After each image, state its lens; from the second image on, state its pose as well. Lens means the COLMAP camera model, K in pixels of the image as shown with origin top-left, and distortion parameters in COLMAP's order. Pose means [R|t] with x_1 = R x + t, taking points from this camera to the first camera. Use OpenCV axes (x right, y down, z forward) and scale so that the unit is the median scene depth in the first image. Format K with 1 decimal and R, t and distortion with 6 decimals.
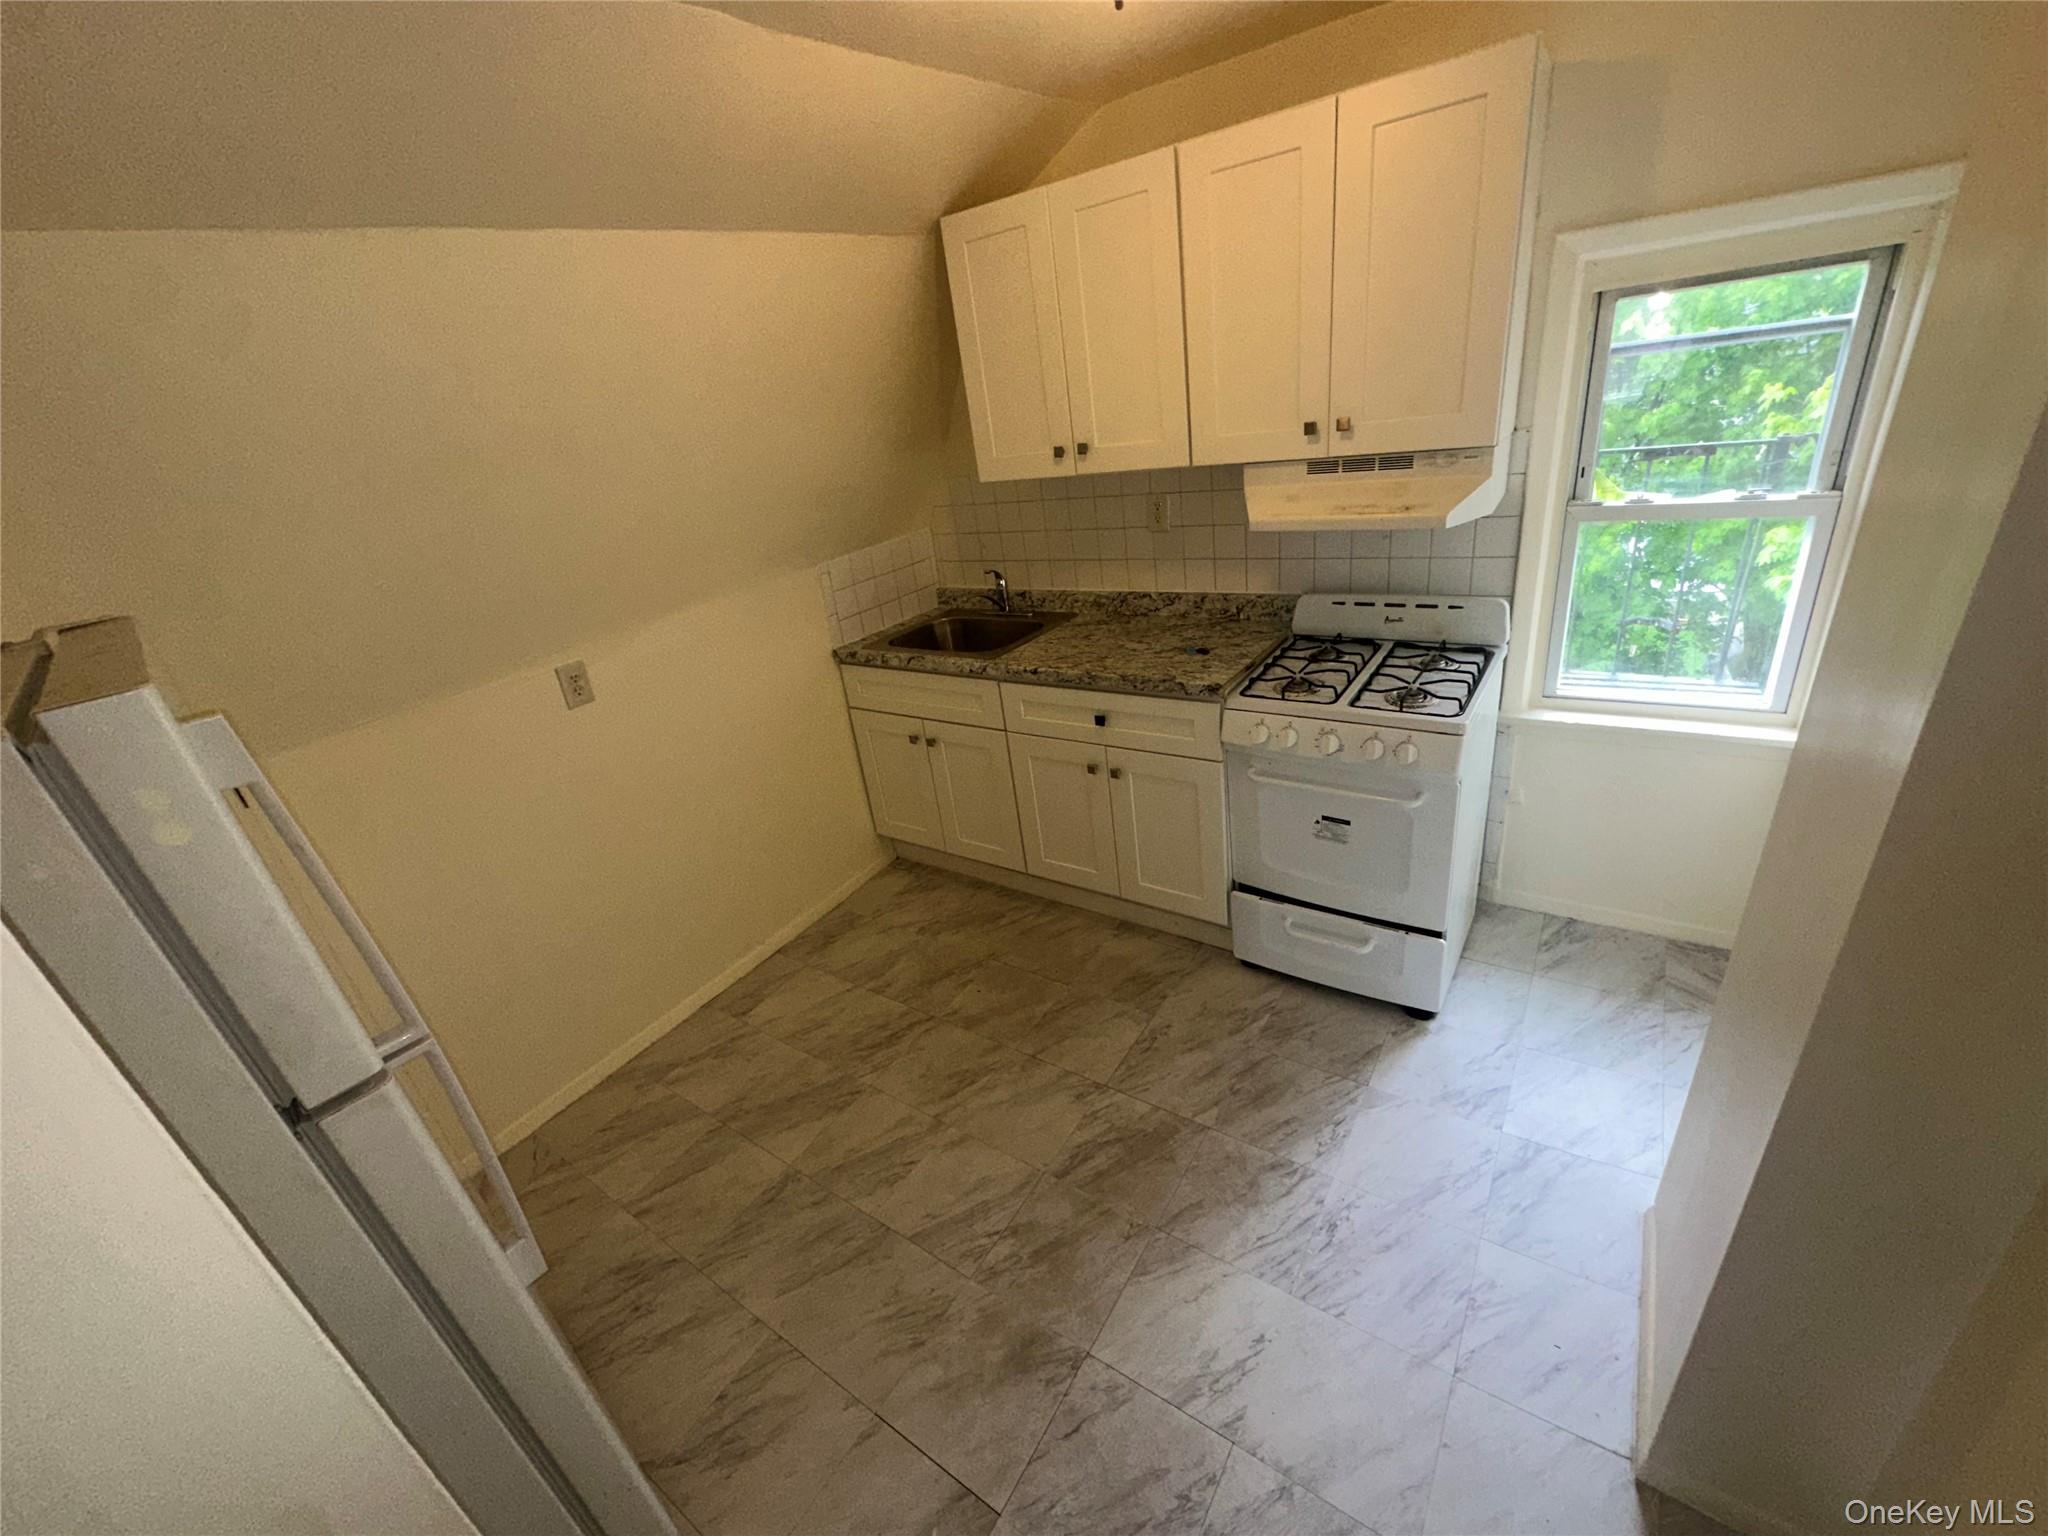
lens RADIAL K [[818.5, 0, 1029.6], [0, 818.5, 764.4], [0, 0, 1]] dist [-0.002241, 0.000233]
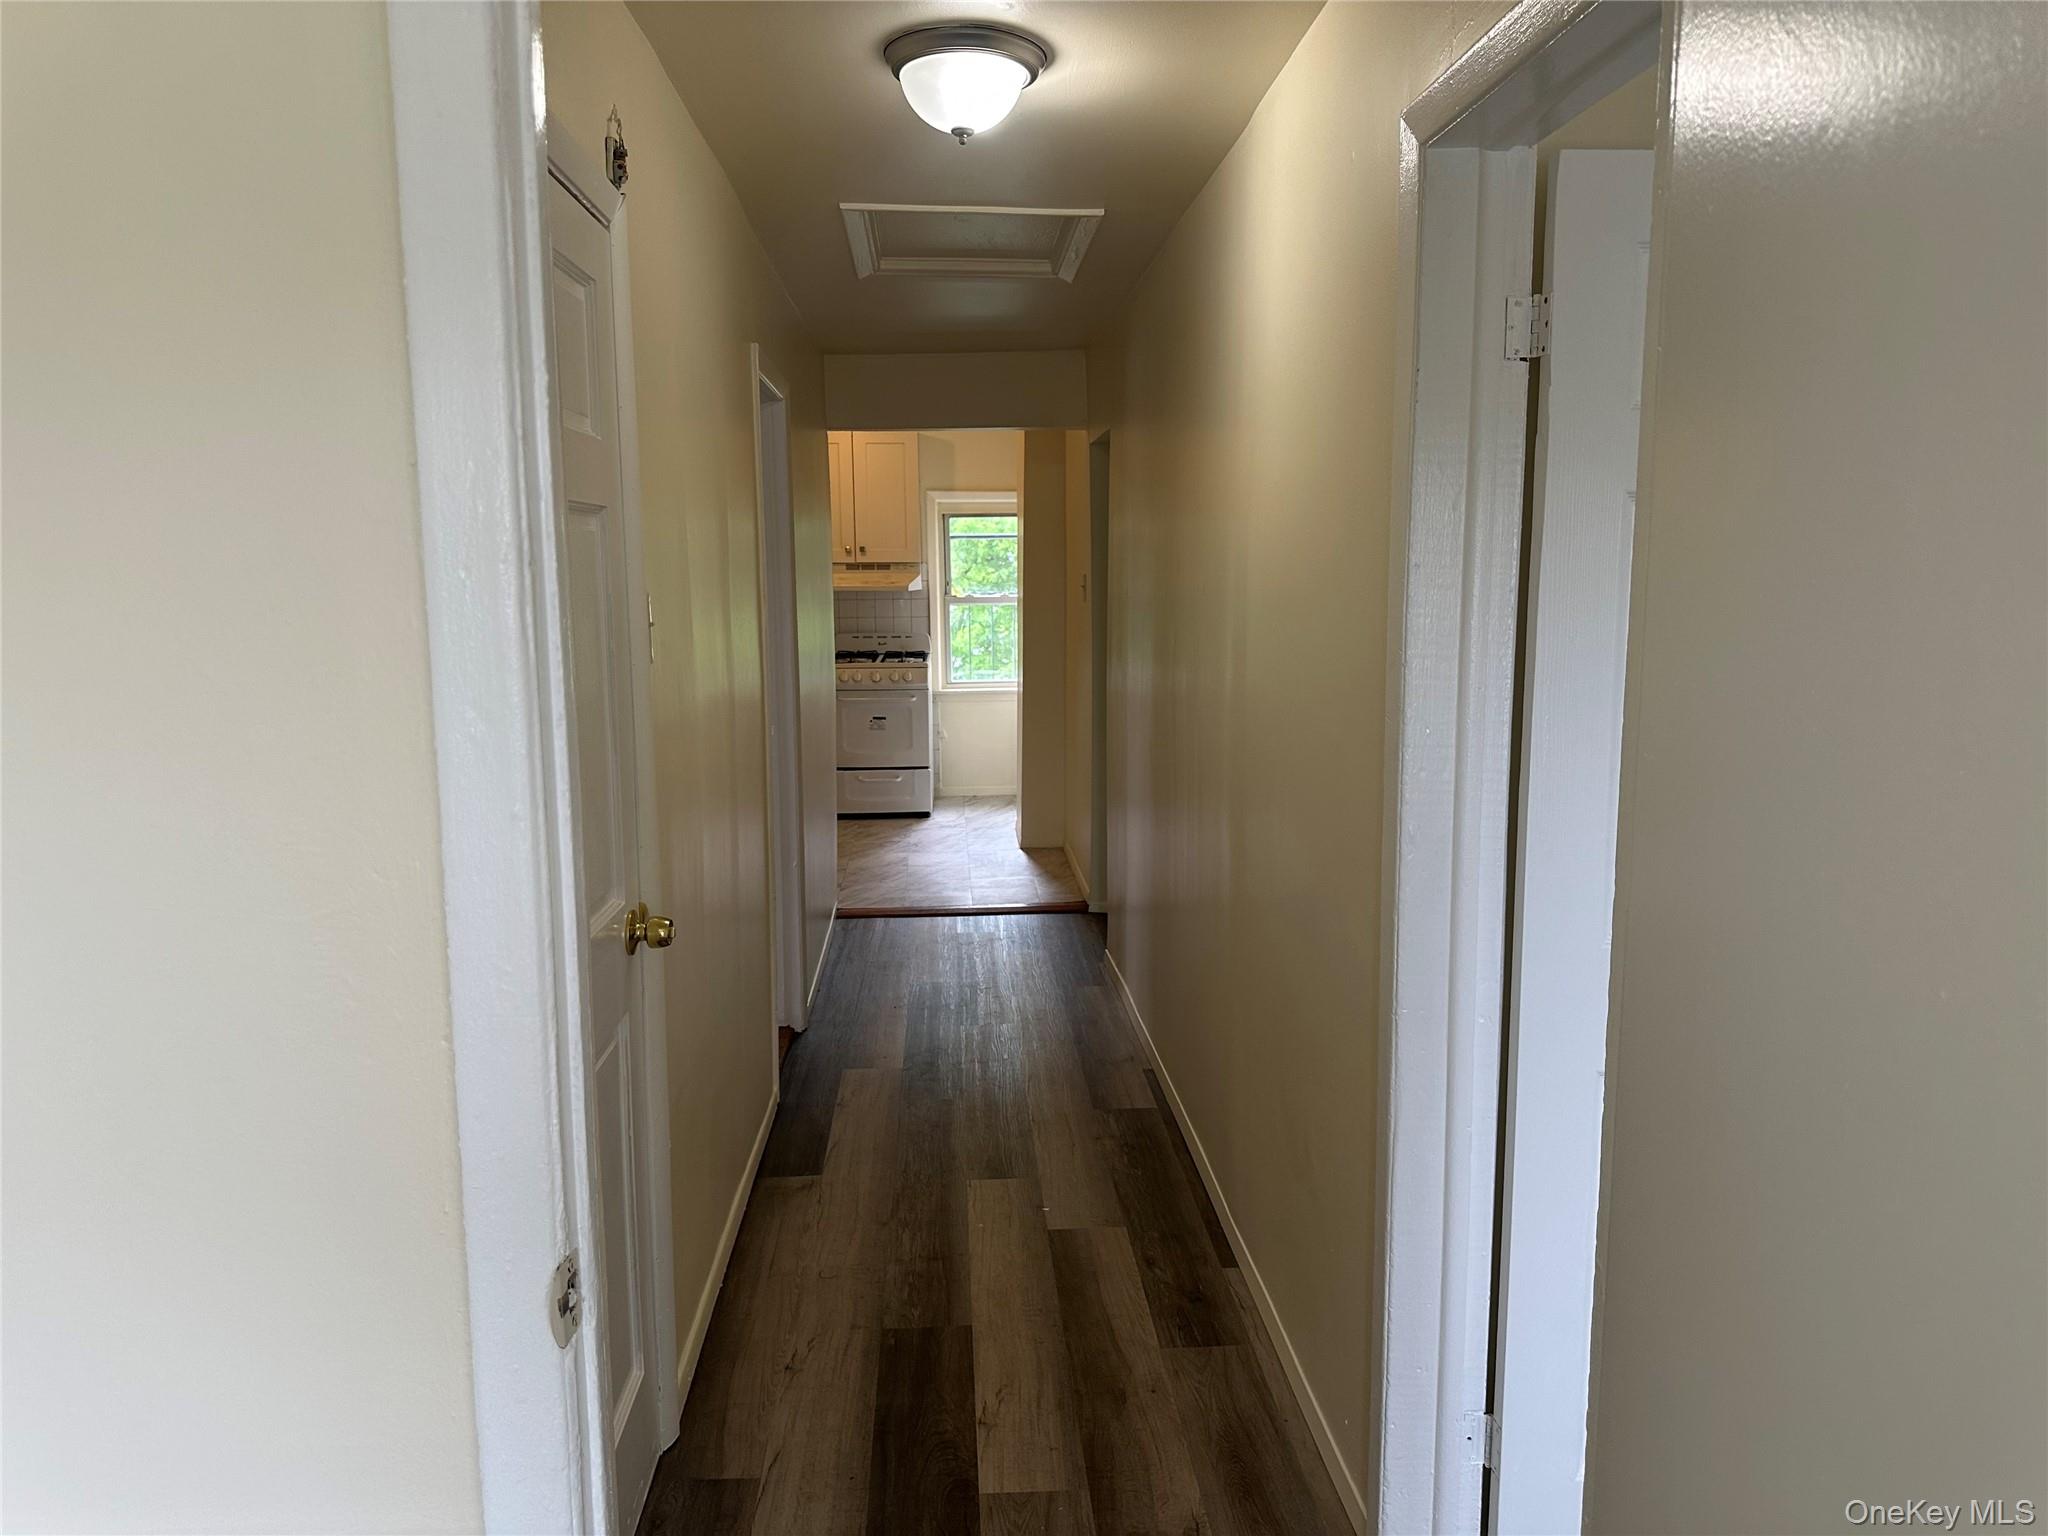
lens RADIAL K [[1443.1, 0, 1026.3], [0, 1443.1, 766.6], [0, 0, 1]] dist [0.046885, -0.002565]
pose [[0.783988, 0.034731, 0.619803, -1.717597], [0.172584, 0.946878, -0.271360, 1.320537], [-0.596303, 0.319711, 0.736348, -2.041249]]
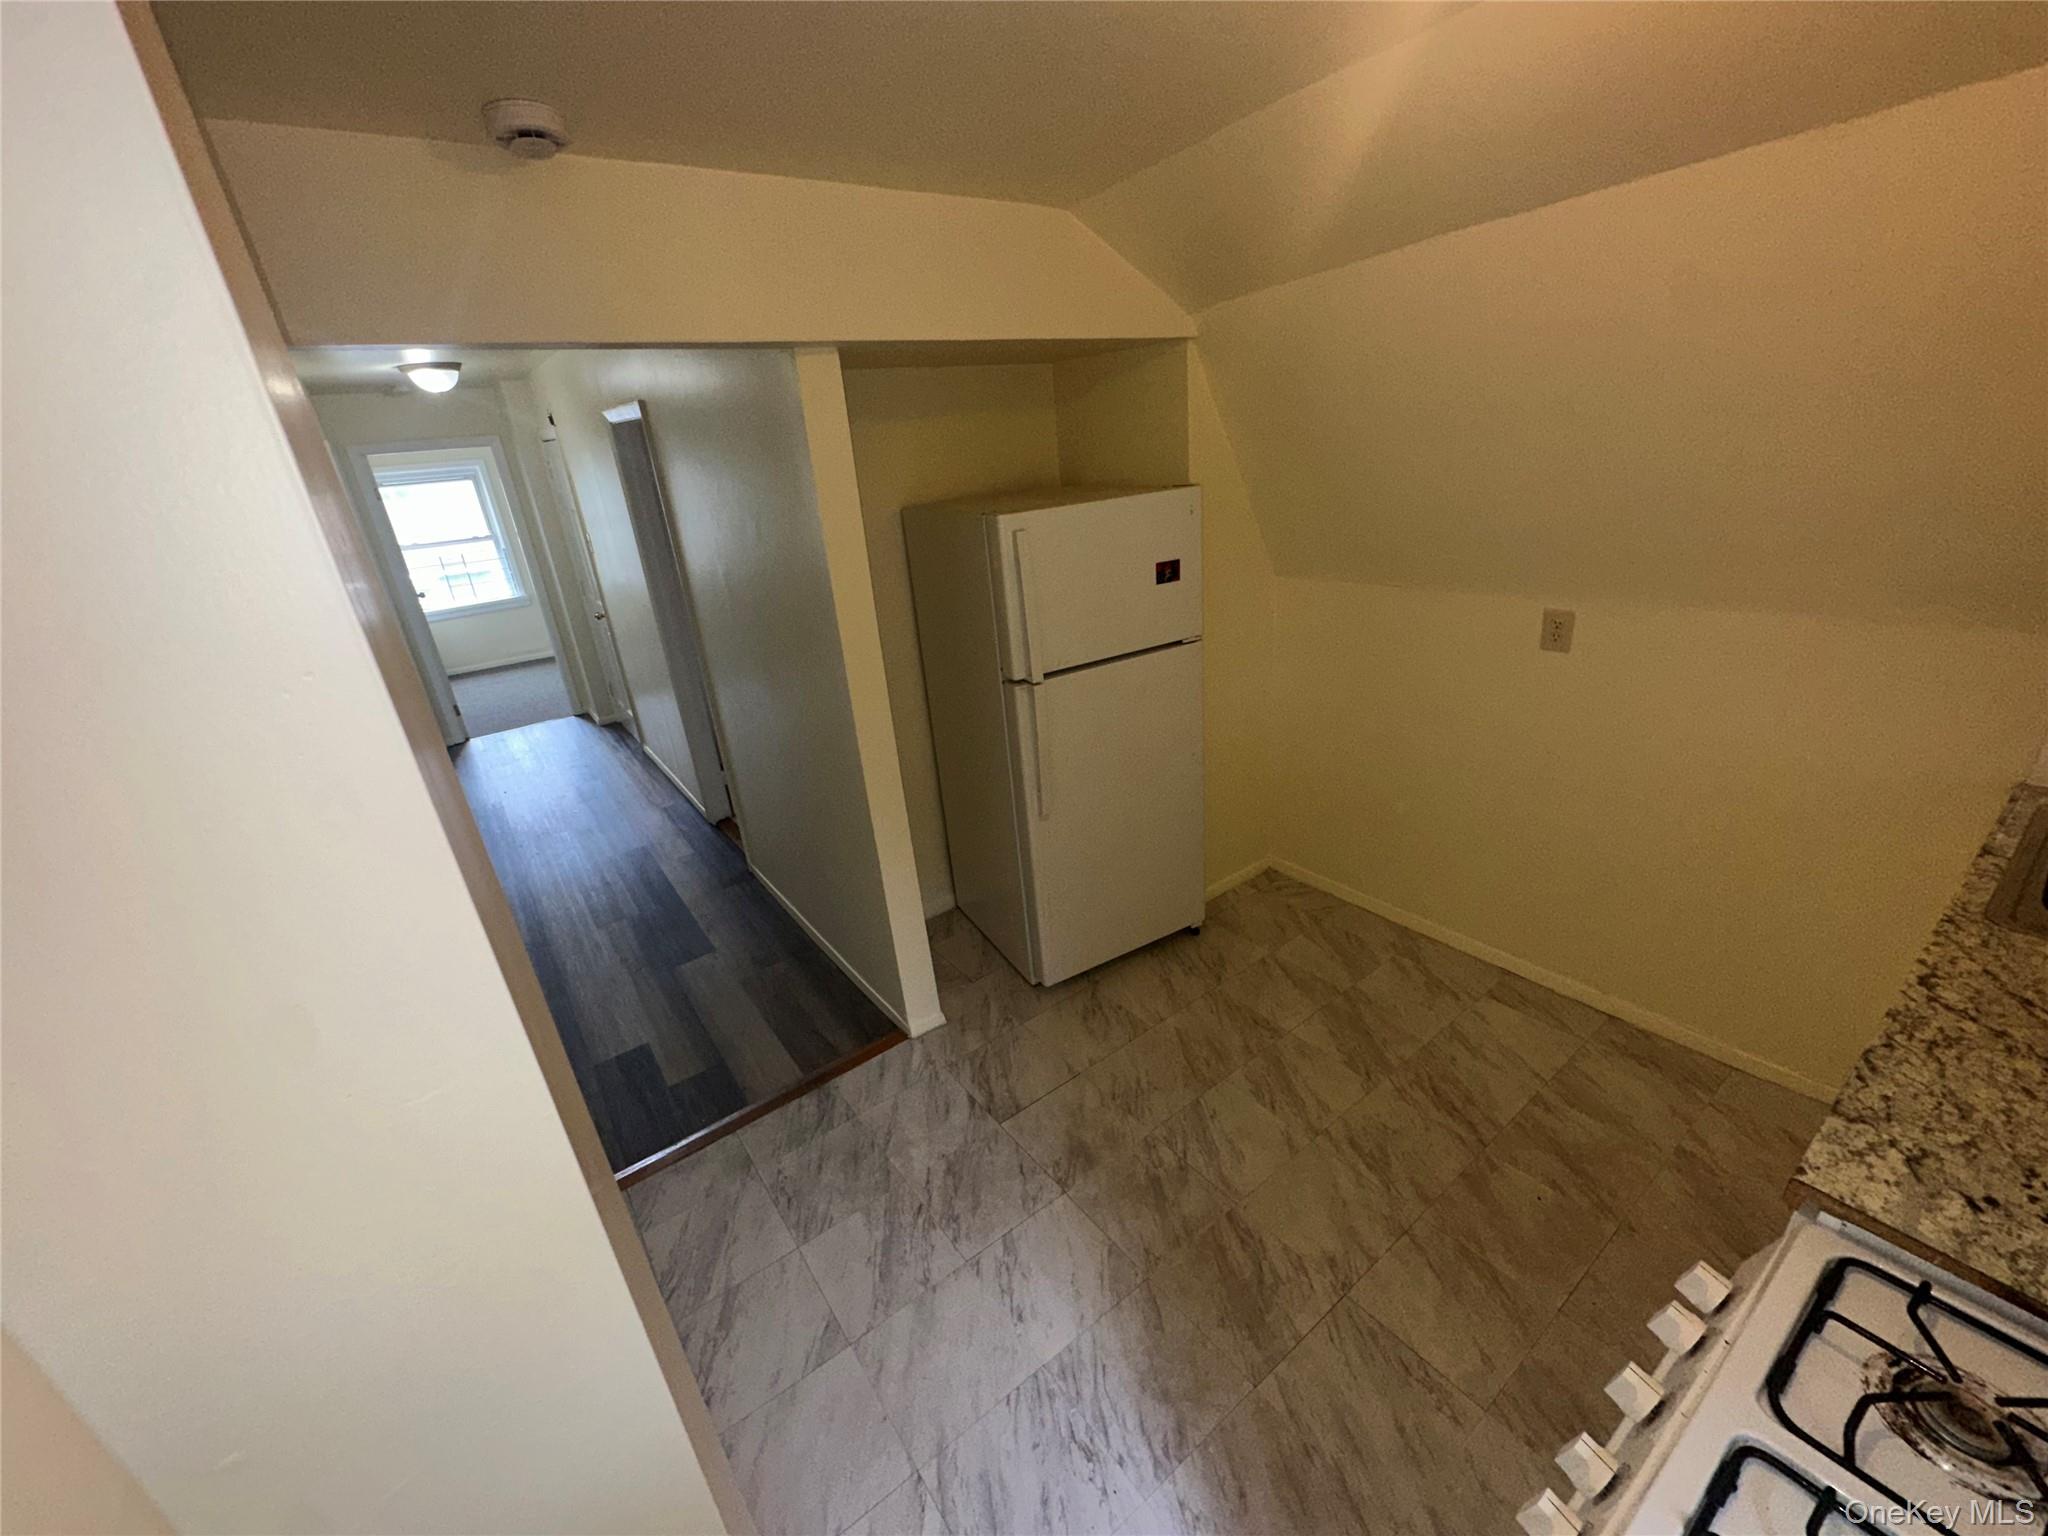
lens RADIAL K [[818.5, 0, 1020.8], [0, 818.5, 766.1], [0, 0, 1]] dist [-0.002241, 0.000233]
pose [[-0.317918, 0.498716, -0.806356, 0.615356], [-0.284149, 0.761270, 0.582861, -0.403533], [0.904537, 0.414427, -0.100312, 0.606125]]
